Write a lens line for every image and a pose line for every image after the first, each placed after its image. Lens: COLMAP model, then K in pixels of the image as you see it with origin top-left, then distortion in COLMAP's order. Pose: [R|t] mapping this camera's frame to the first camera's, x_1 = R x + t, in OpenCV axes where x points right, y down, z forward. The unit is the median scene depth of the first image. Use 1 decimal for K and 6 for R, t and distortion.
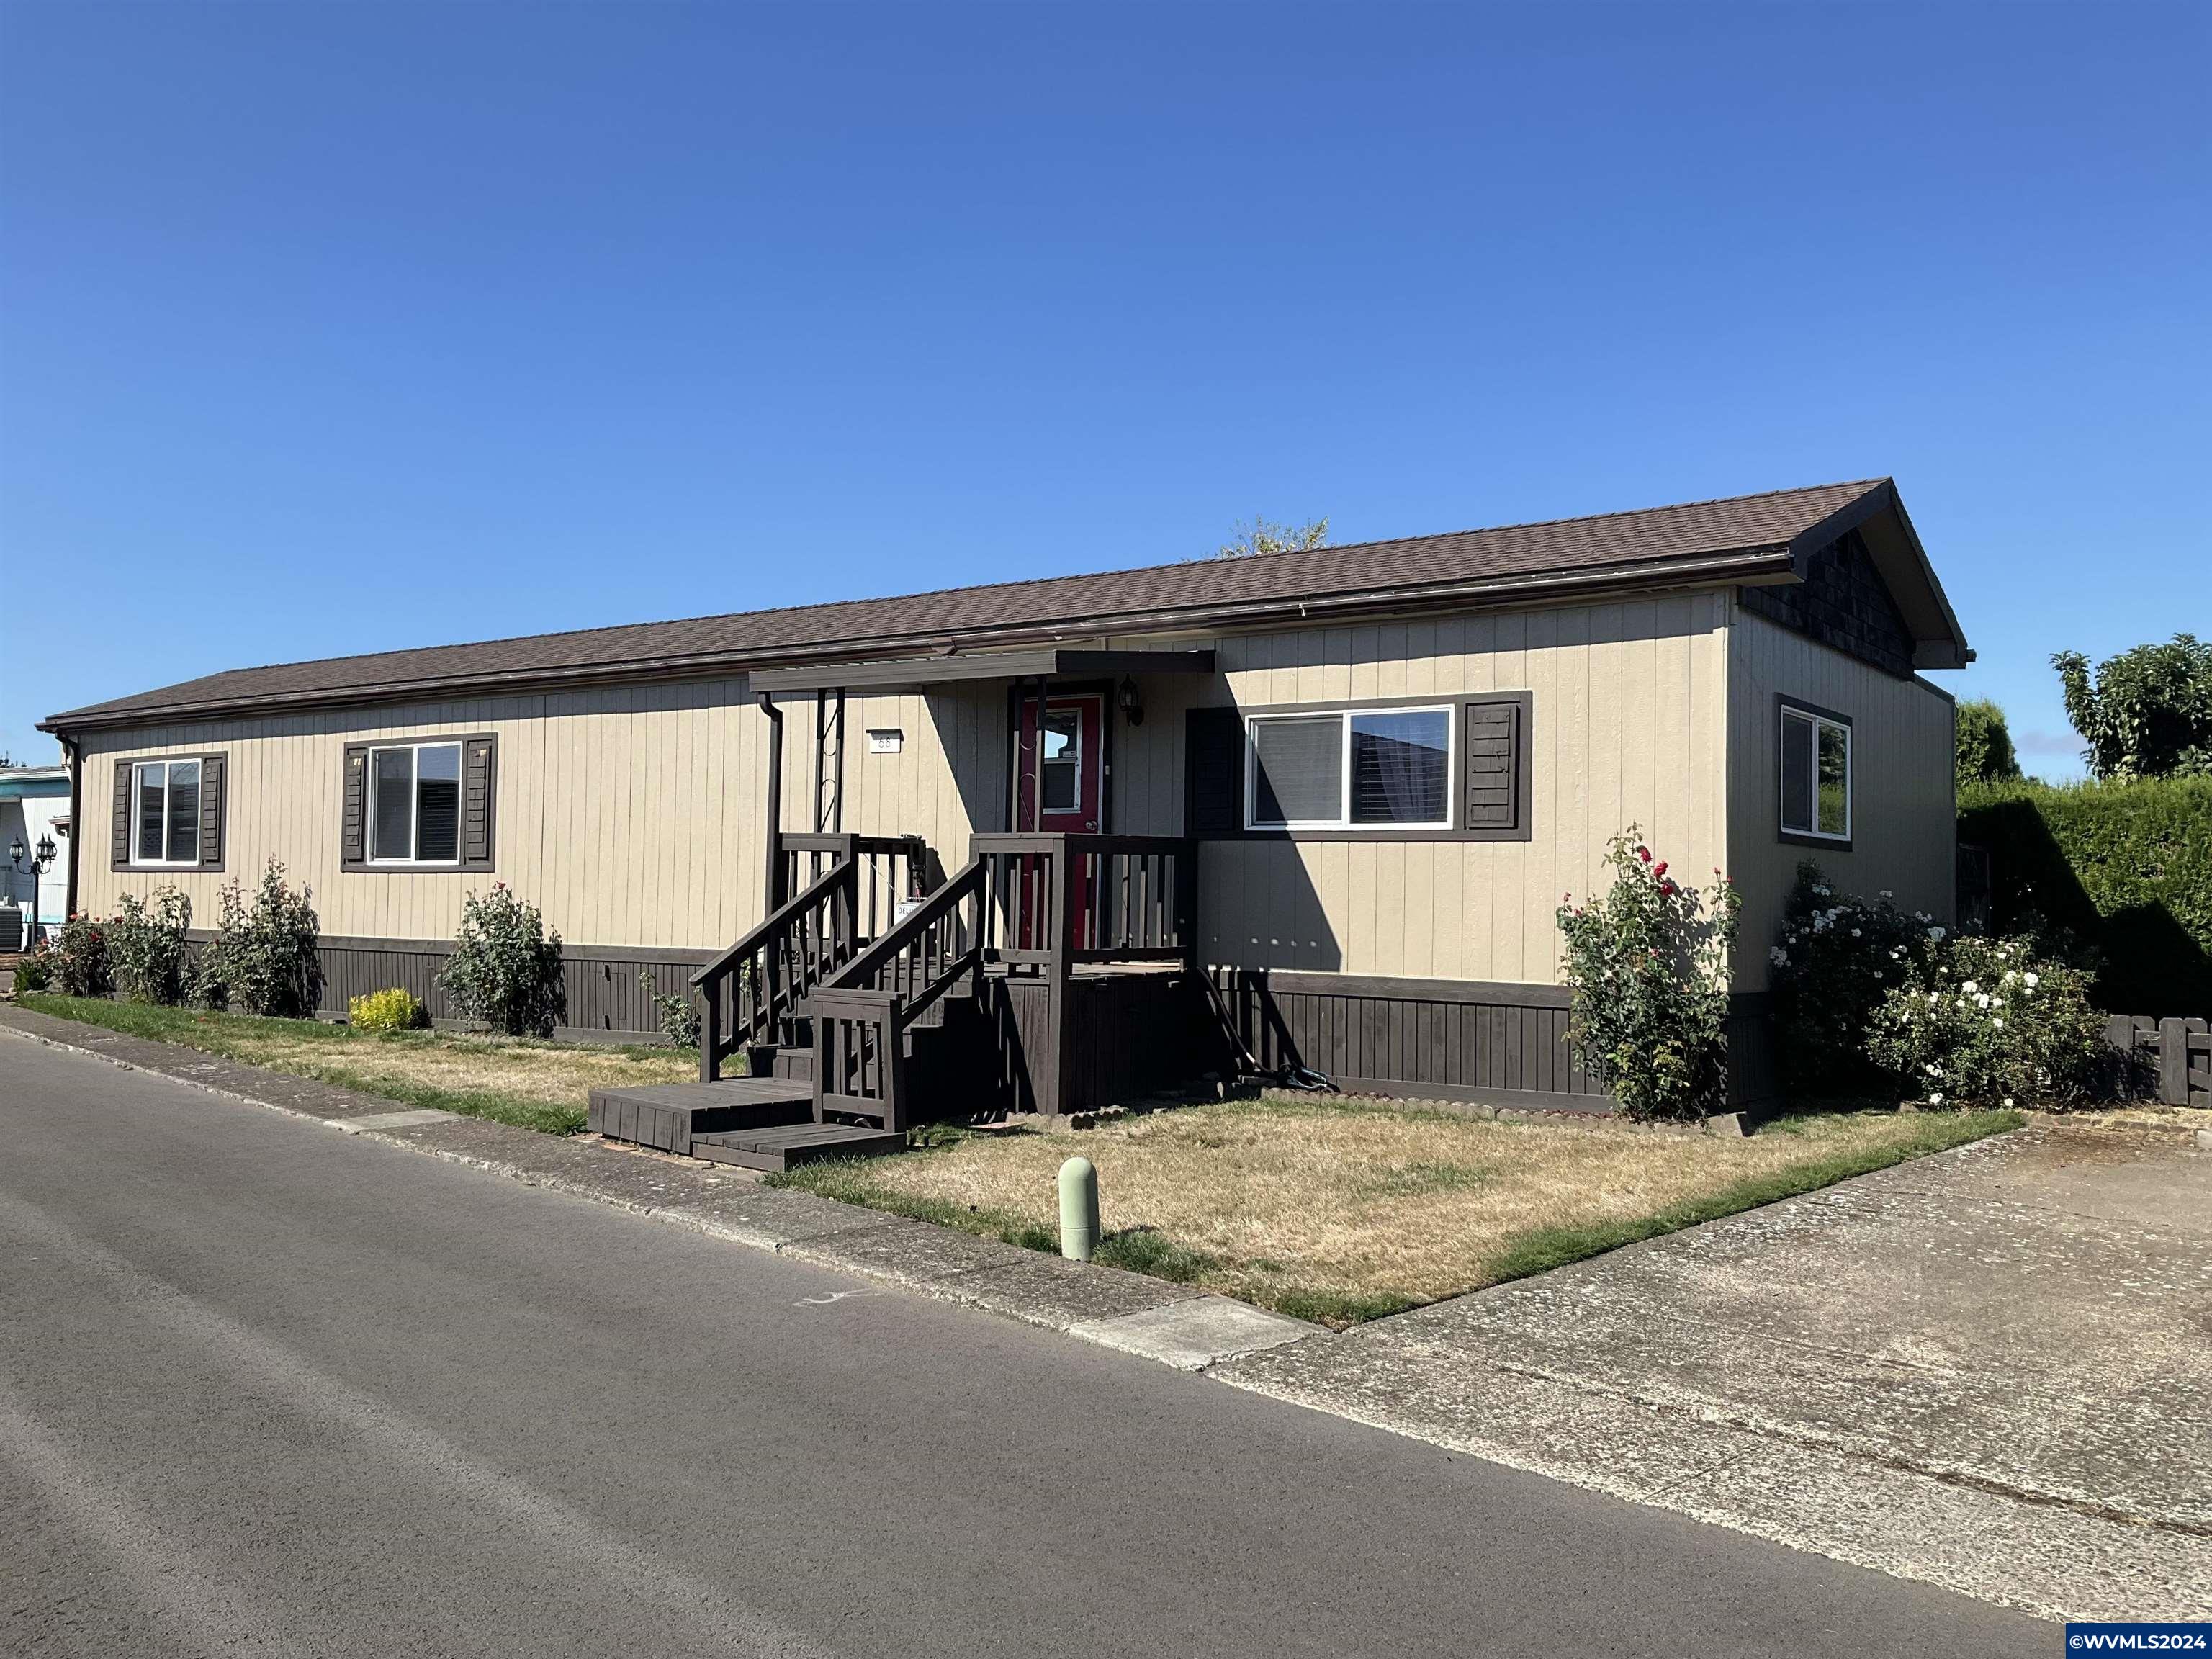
lens RADIAL K [[1831.7, 0, 1106.0], [0, 1831.7, 829.5], [0, 0, 1]] dist [0.118484, -0.255655]
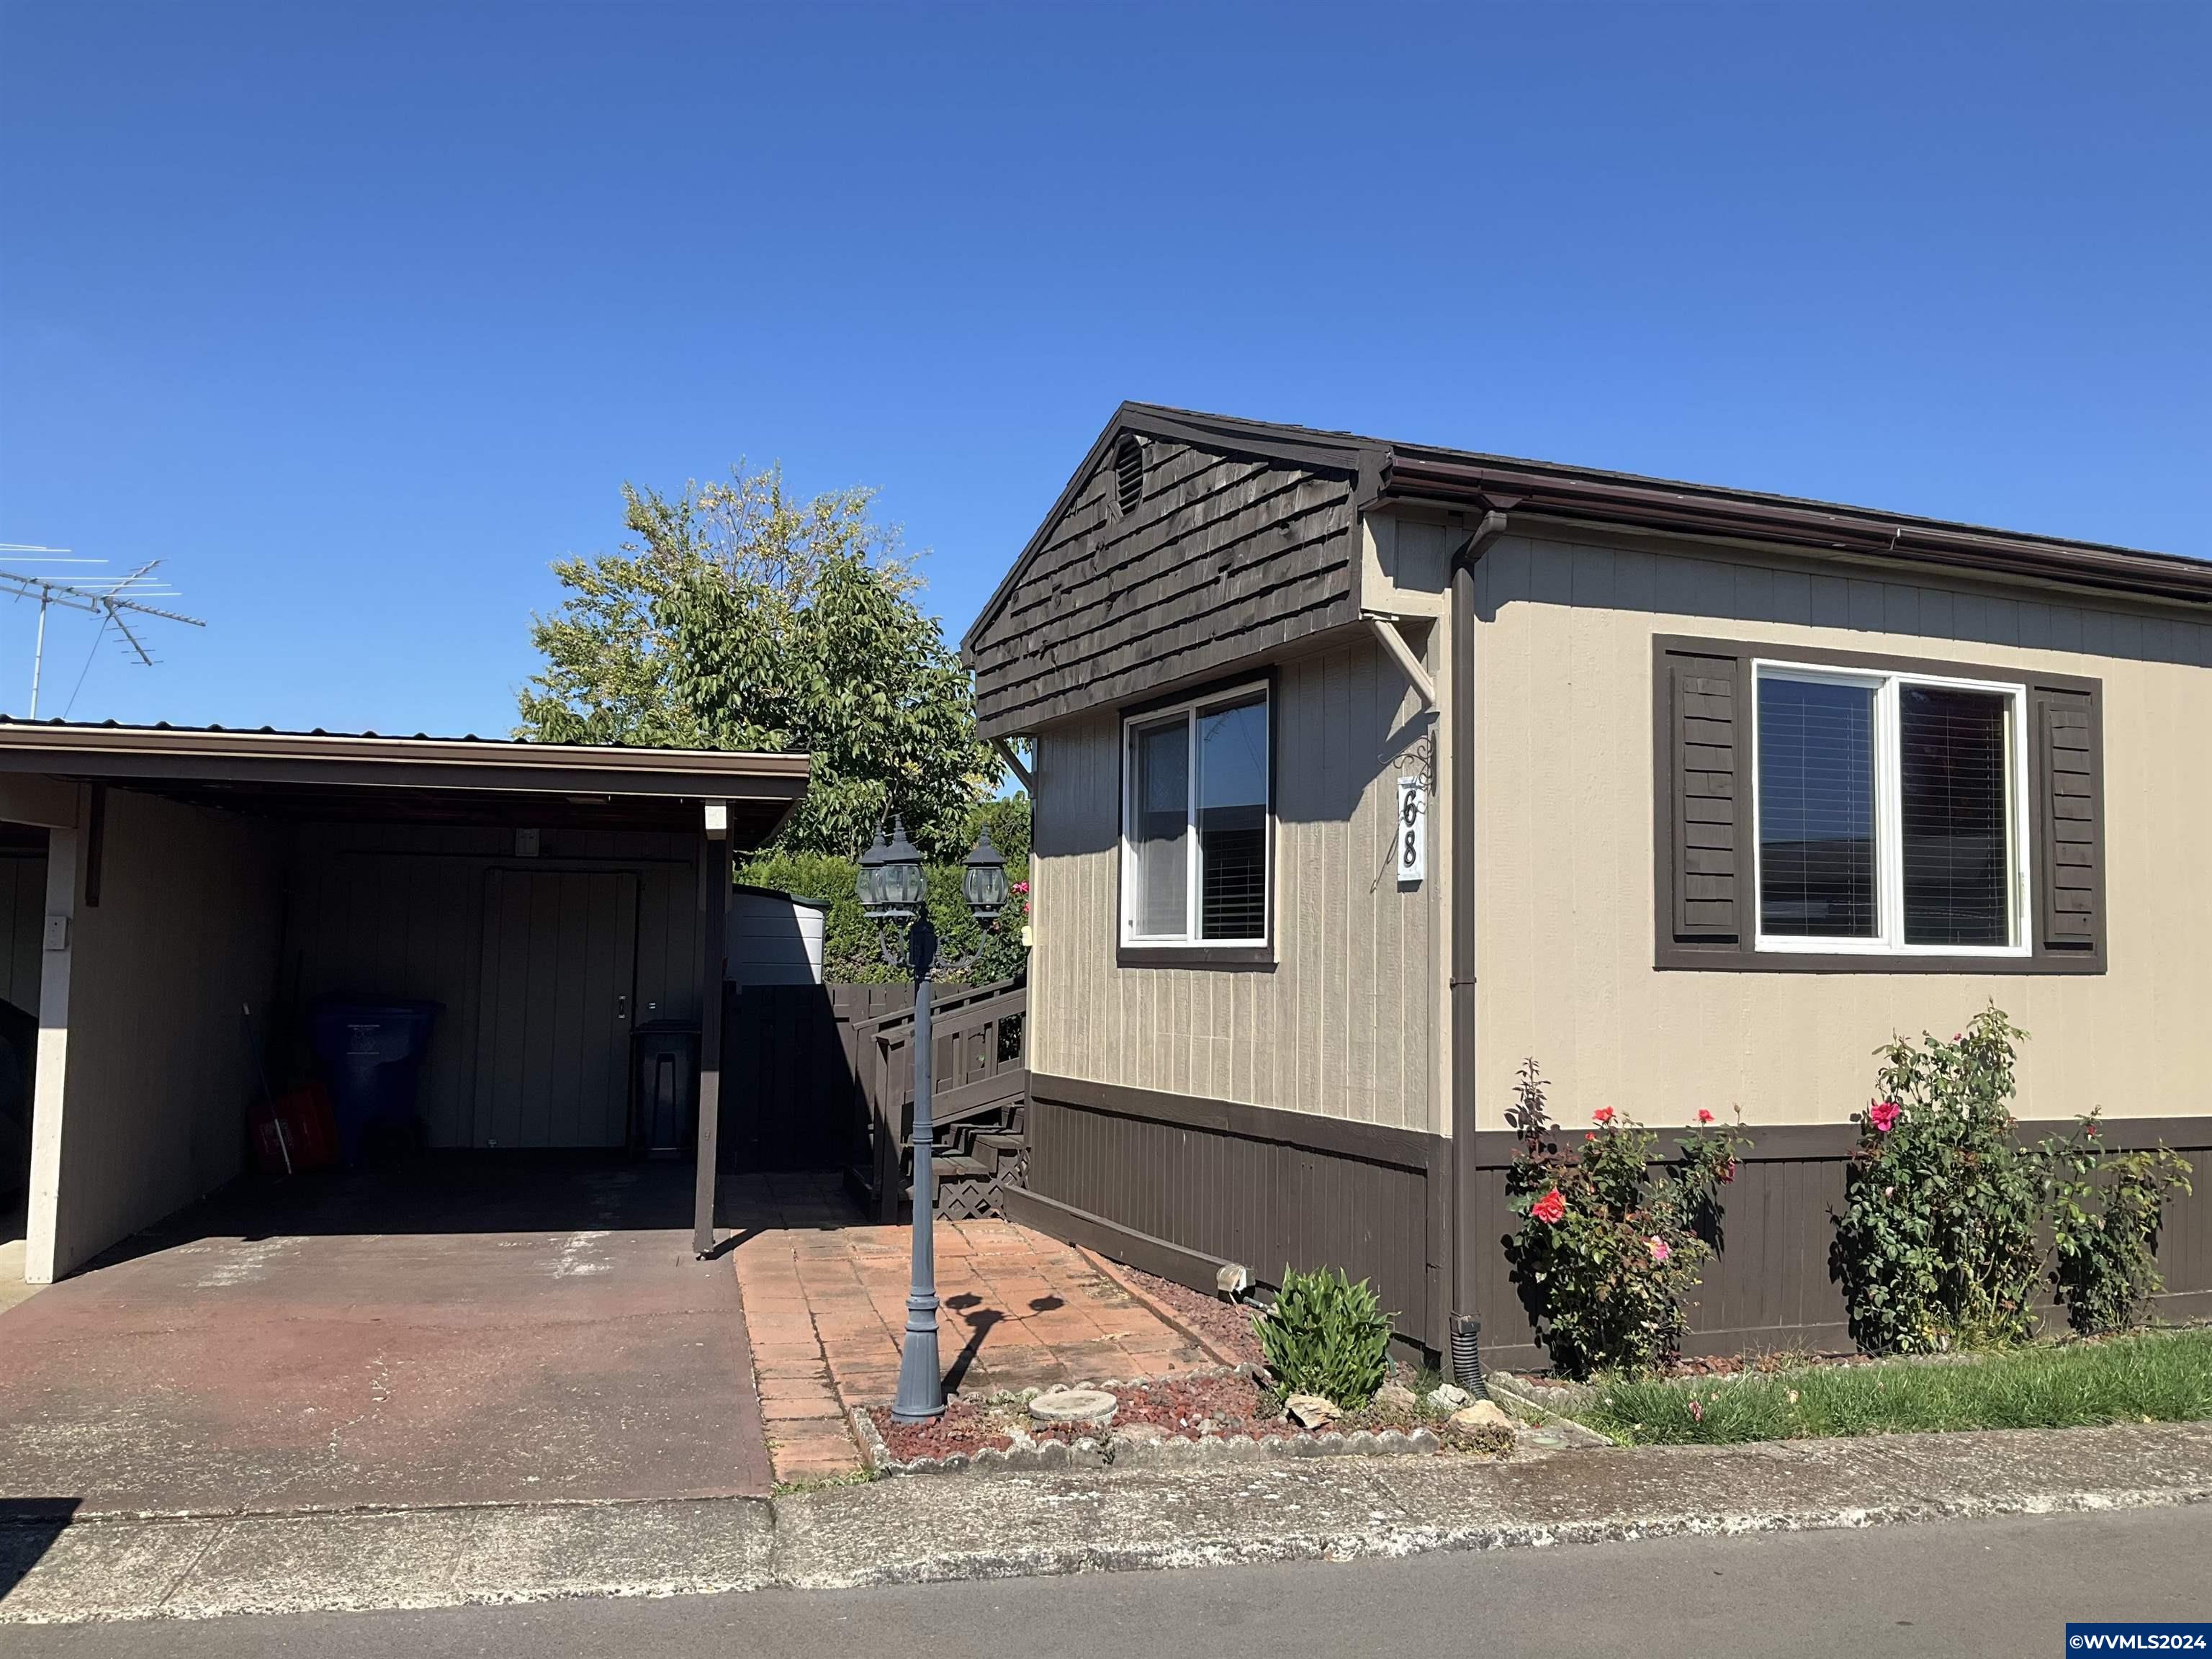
lens RADIAL K [[1831.7, 0, 1106.0], [0, 1831.7, 829.5], [0, 0, 1]] dist [0.118484, -0.255655]
pose [[0.562740, 0.061869, 0.824315, -0.809099], [-0.041686, 0.998050, -0.046451, 0.017282], [-0.825582, -0.008223, 0.564222, 0.889032]]
